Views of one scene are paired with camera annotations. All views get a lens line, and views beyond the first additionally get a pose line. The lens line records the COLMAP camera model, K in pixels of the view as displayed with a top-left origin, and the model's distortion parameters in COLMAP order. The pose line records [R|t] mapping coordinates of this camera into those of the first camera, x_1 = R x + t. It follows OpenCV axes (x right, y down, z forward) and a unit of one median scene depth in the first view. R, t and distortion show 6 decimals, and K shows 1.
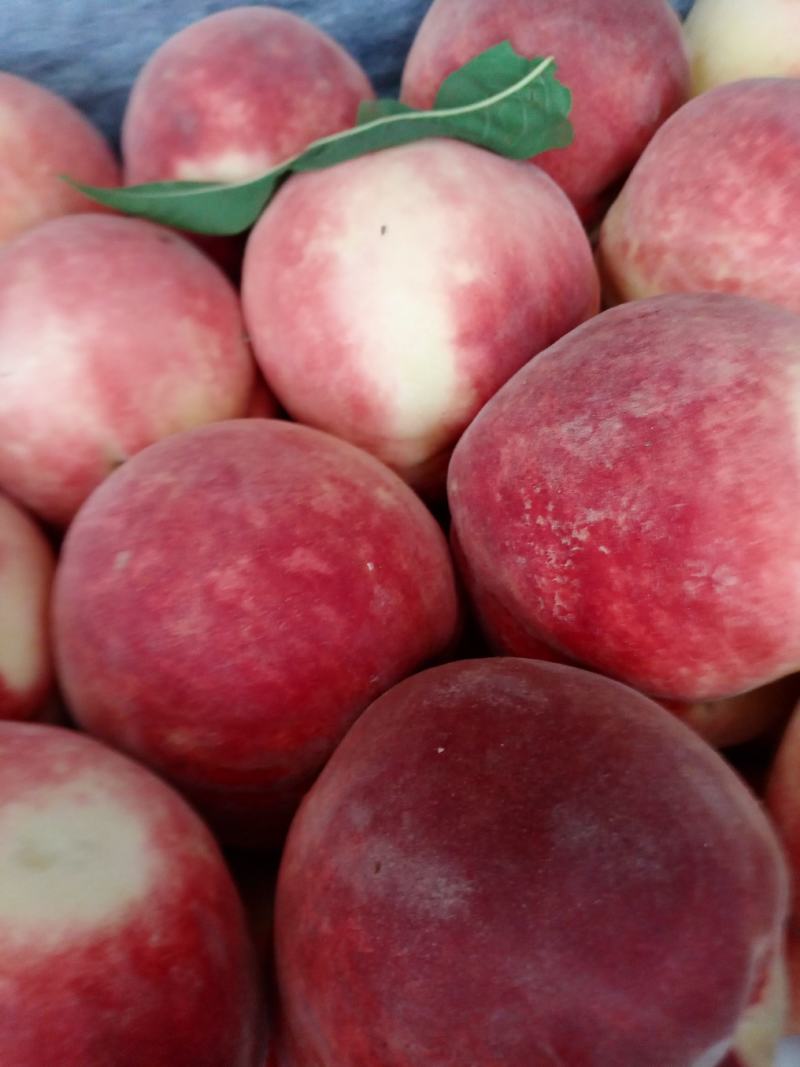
lens RADIAL K [[868.4, 0, 401.0], [0, 868.4, 504.1], [0, 0, 1]] dist [-0.013524, -0.012922]
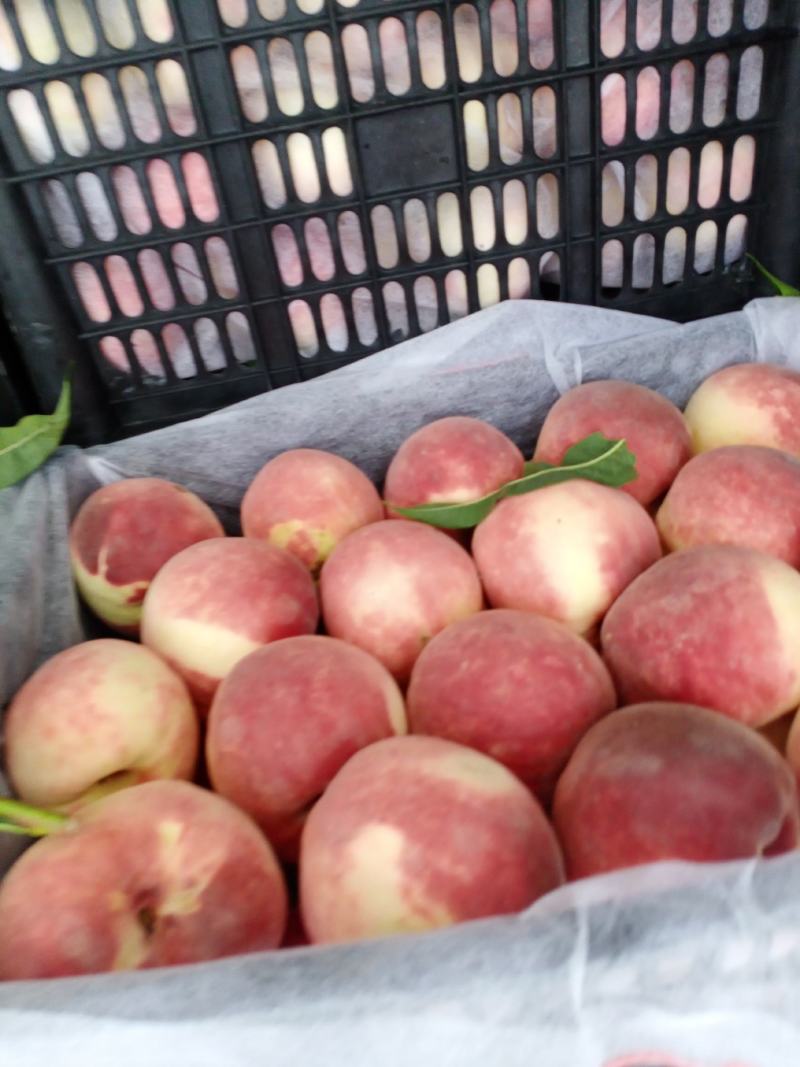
lens RADIAL K [[872.4, 0, 374.0], [0, 872.4, 506.4], [0, 0, 1]] dist [0.173968, -0.460735]
pose [[0.999159, -0.029220, -0.028755, -0.434454], [0.017657, 0.939748, -0.341410, 0.403221], [0.036998, 0.340616, 0.939474, -1.125778]]
